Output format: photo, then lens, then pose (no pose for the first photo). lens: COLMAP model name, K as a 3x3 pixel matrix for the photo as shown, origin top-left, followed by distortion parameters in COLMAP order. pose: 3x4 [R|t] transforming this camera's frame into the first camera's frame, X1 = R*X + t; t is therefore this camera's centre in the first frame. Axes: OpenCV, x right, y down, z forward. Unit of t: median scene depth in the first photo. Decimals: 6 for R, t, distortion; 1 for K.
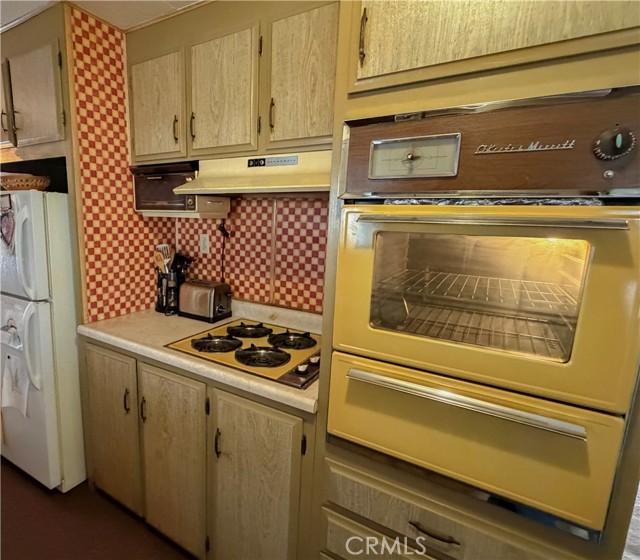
lens RADIAL K [[358.6, 0, 263.2], [0, 358.6, 281.6], [0, 0, 1]] dist [0.001987, 0.000519]
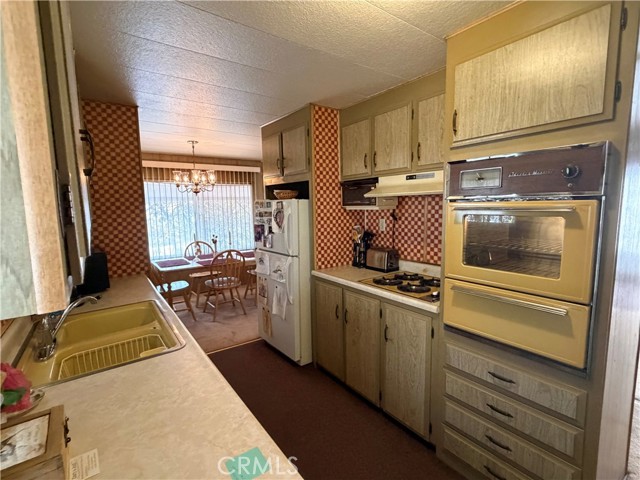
lens RADIAL K [[310.8, 0, 320.0], [0, 310.8, 240.0], [0, 0, 1]] dist [-0.000871, 0.000331]
pose [[0.928803, -0.001931, -0.370569, 0.104111], [-0.021951, 0.997944, -0.060218, 0.058163], [0.369923, 0.064064, 0.926851, -0.436500]]
